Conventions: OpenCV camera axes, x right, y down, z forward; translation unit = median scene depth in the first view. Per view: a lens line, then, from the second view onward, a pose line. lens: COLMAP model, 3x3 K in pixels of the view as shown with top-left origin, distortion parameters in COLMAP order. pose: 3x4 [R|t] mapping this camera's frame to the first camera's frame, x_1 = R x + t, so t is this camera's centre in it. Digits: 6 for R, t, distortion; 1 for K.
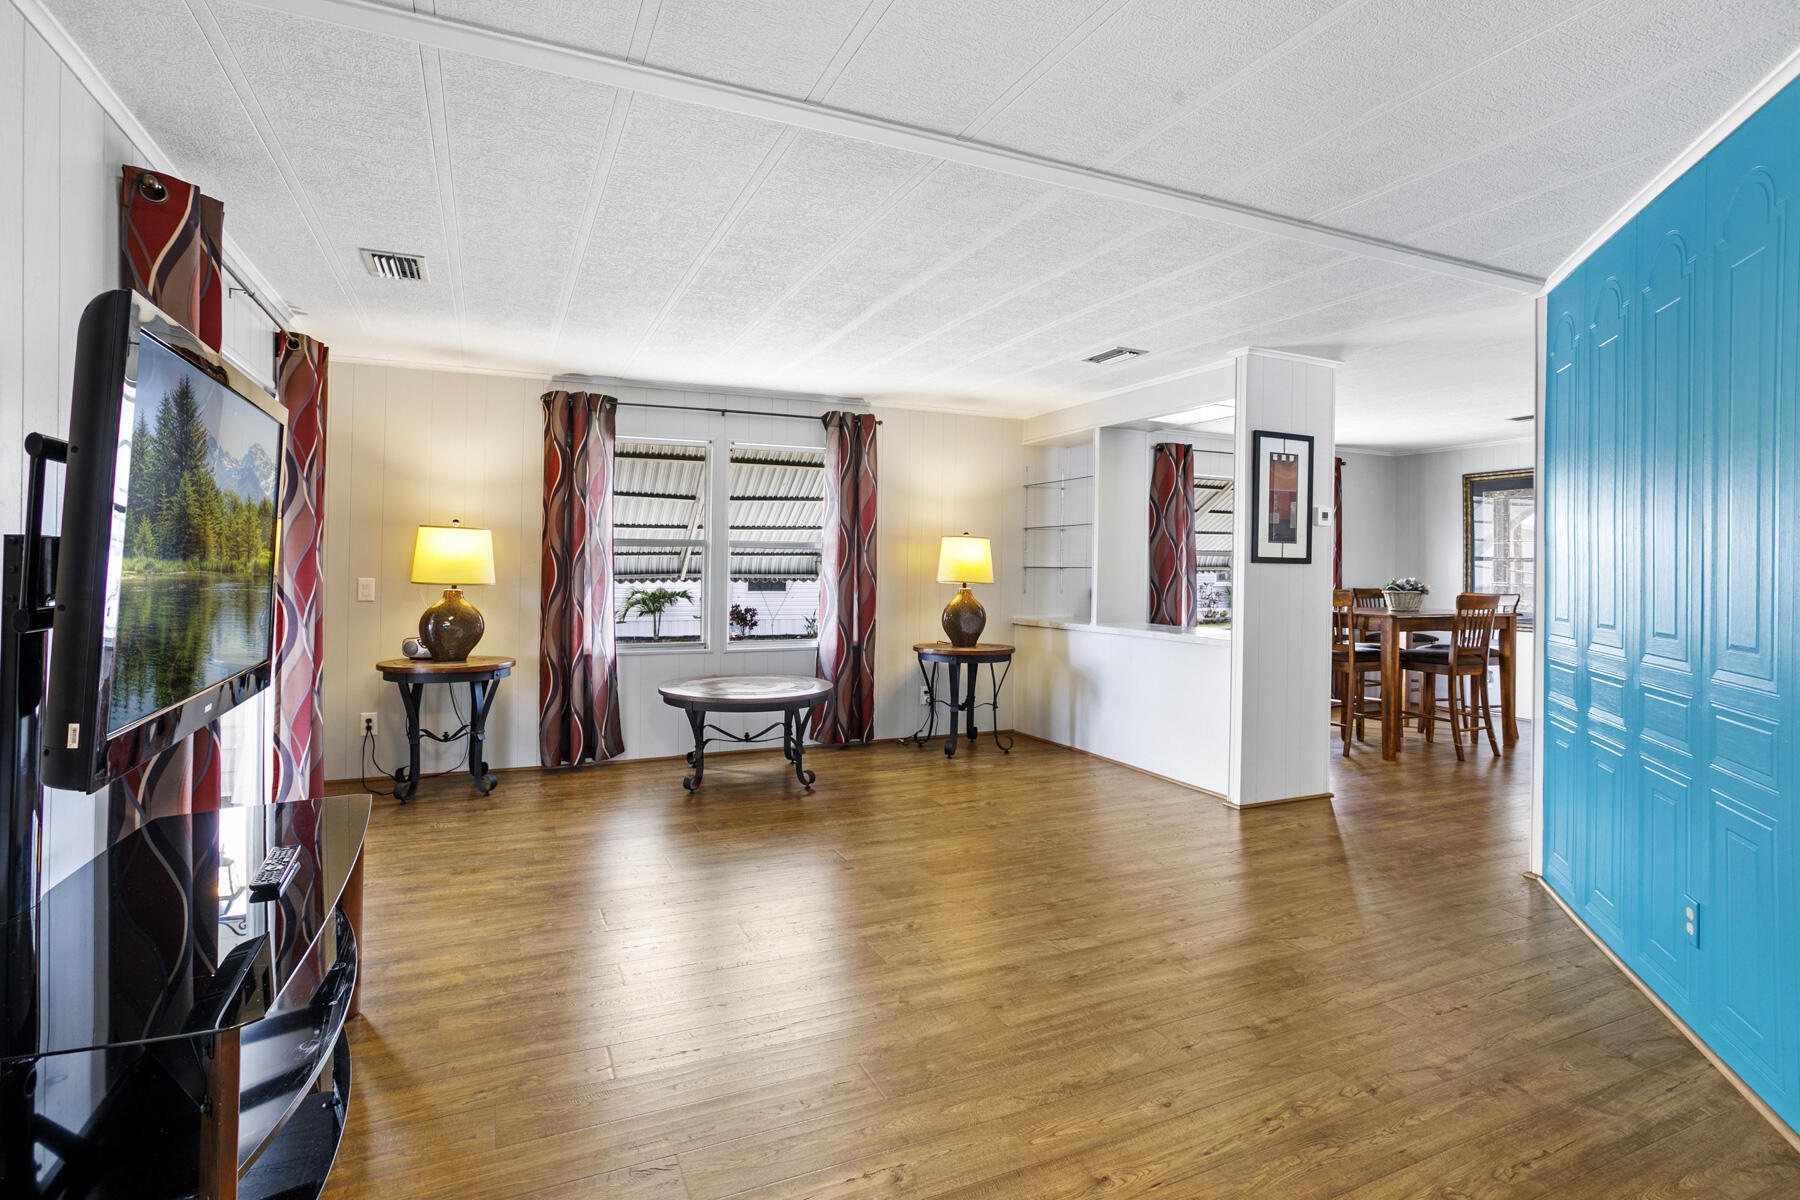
lens RADIAL K [[897.8, 0, 889.0], [0, 897.8, 563.4], [0, 0, 1]] dist [-0.055728, 0.028800]
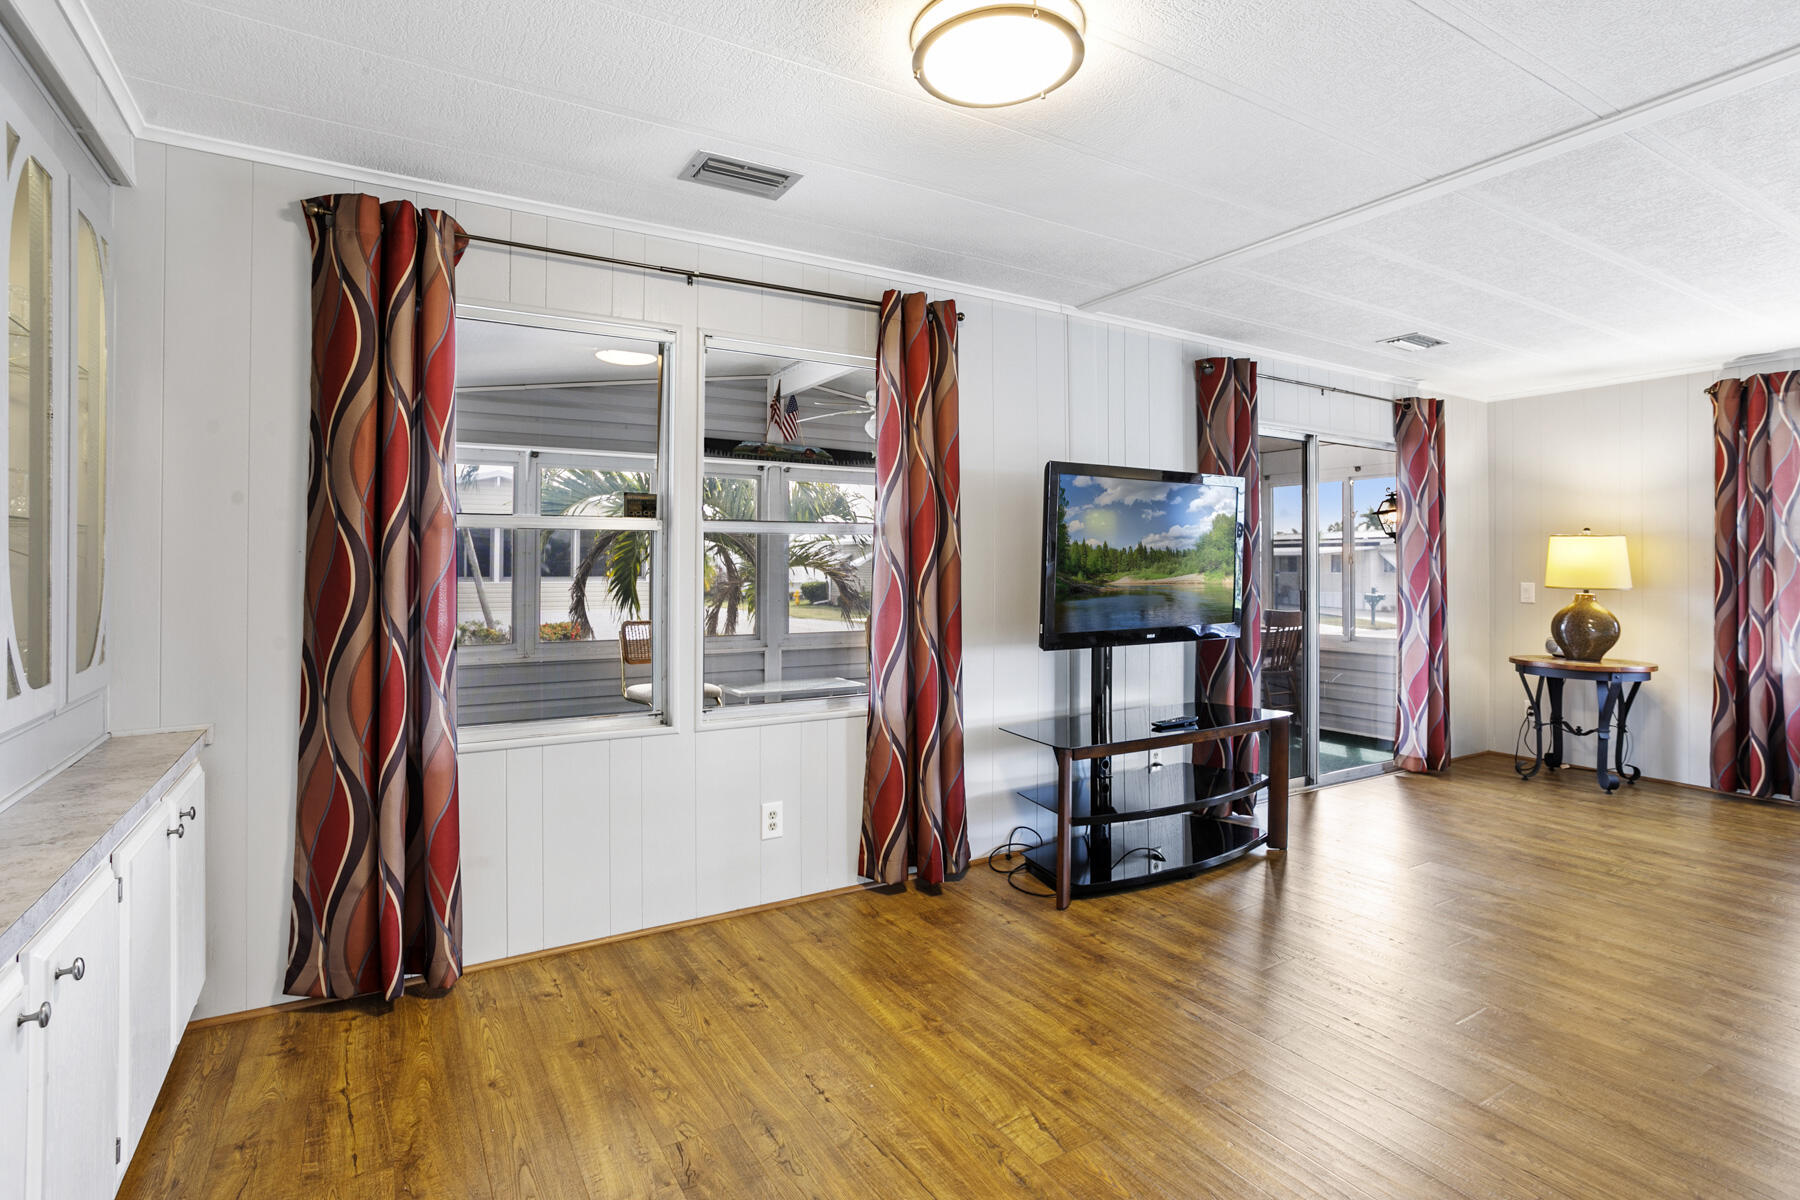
lens RADIAL K [[870.9, 0, 905.0], [0, 870.9, 571.4], [0, 0, 1]] dist [-0.057615, 0.025527]
pose [[0.119690, -0.012527, -0.992732, 0.418003], [0.000051, 0.999920, -0.012612, 0.015318], [0.992811, 0.001459, 0.119681, 0.064937]]
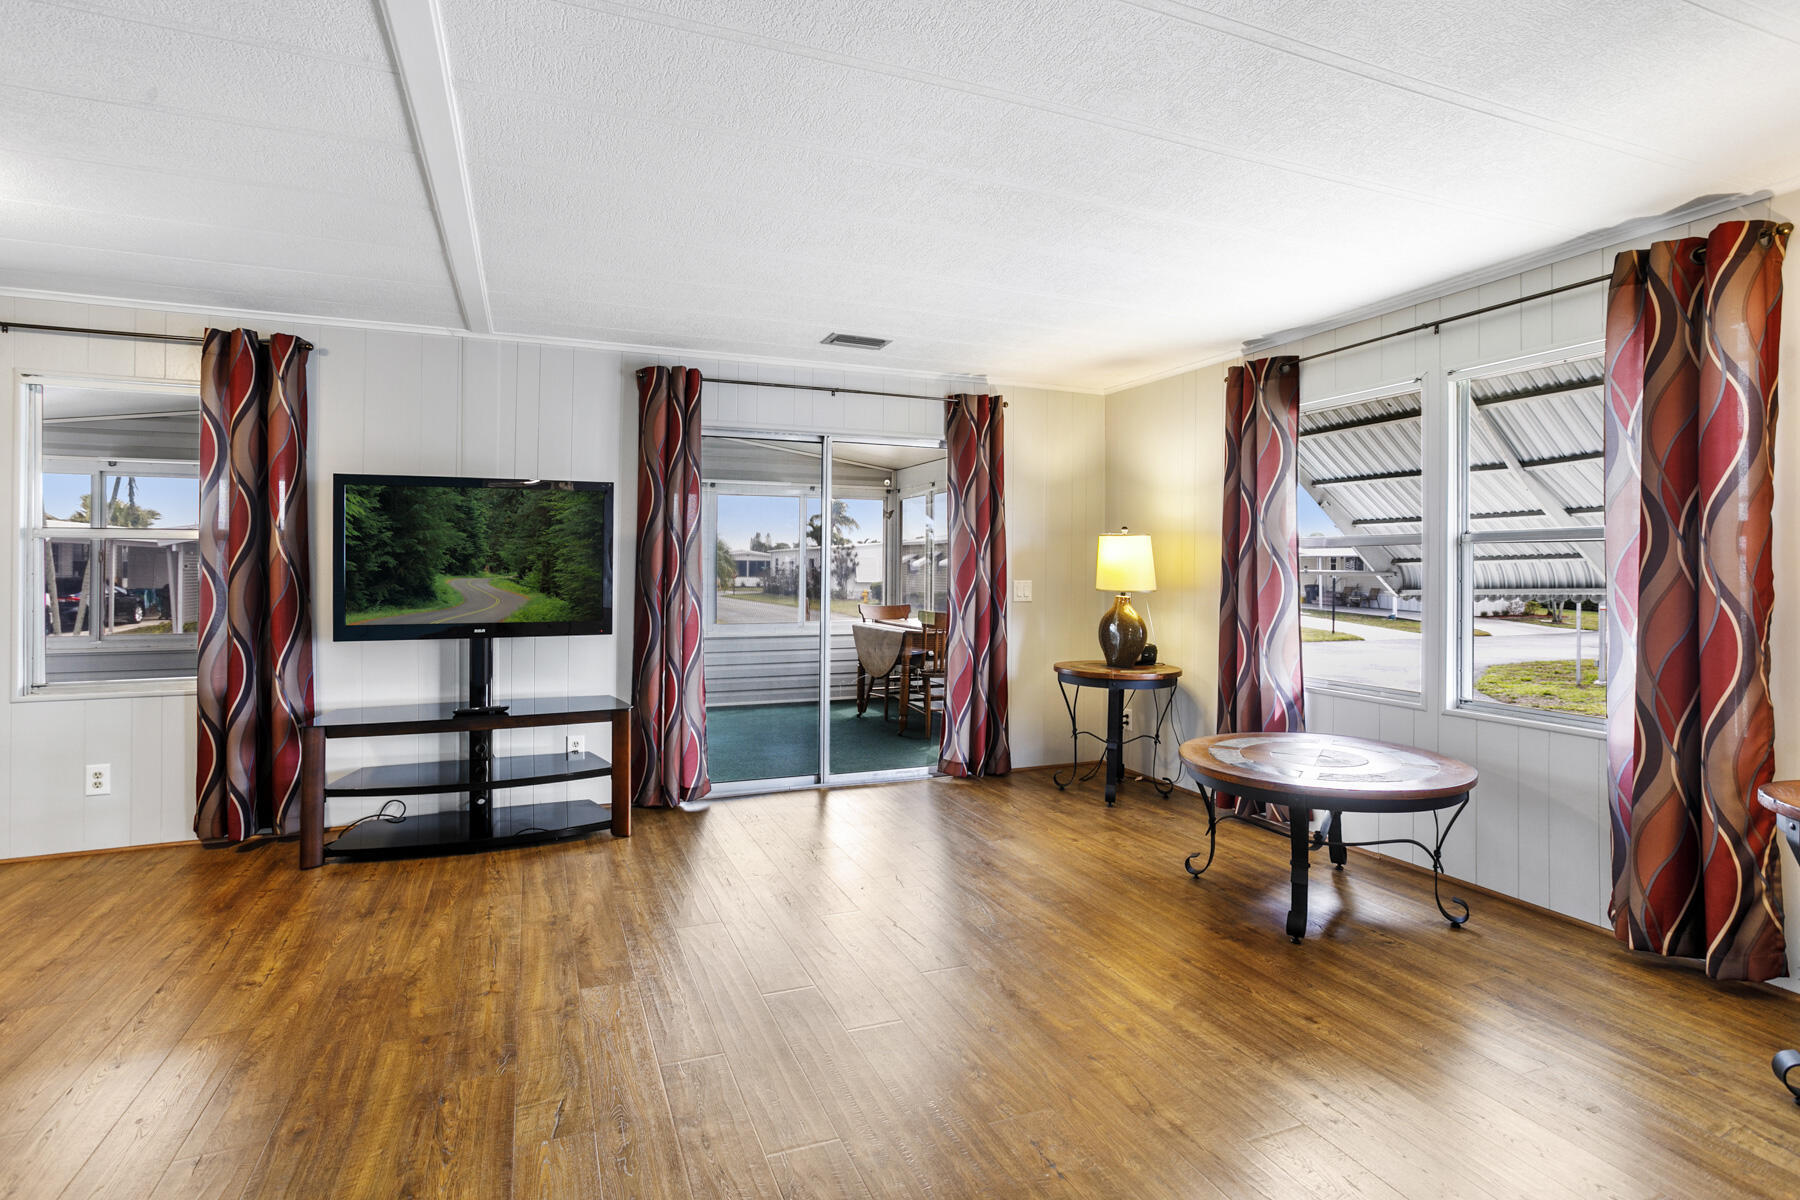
lens RADIAL K [[892.9, 0, 908.7], [0, 892.9, 564.5], [0, 0, 1]] dist [-0.002135, 0.000035]
pose [[-0.035360, -0.019434, -0.999186, 0.523135], [-0.007732, 0.999786, -0.019173, 0.013145], [0.999345, 0.007047, -0.035503, 0.775983]]
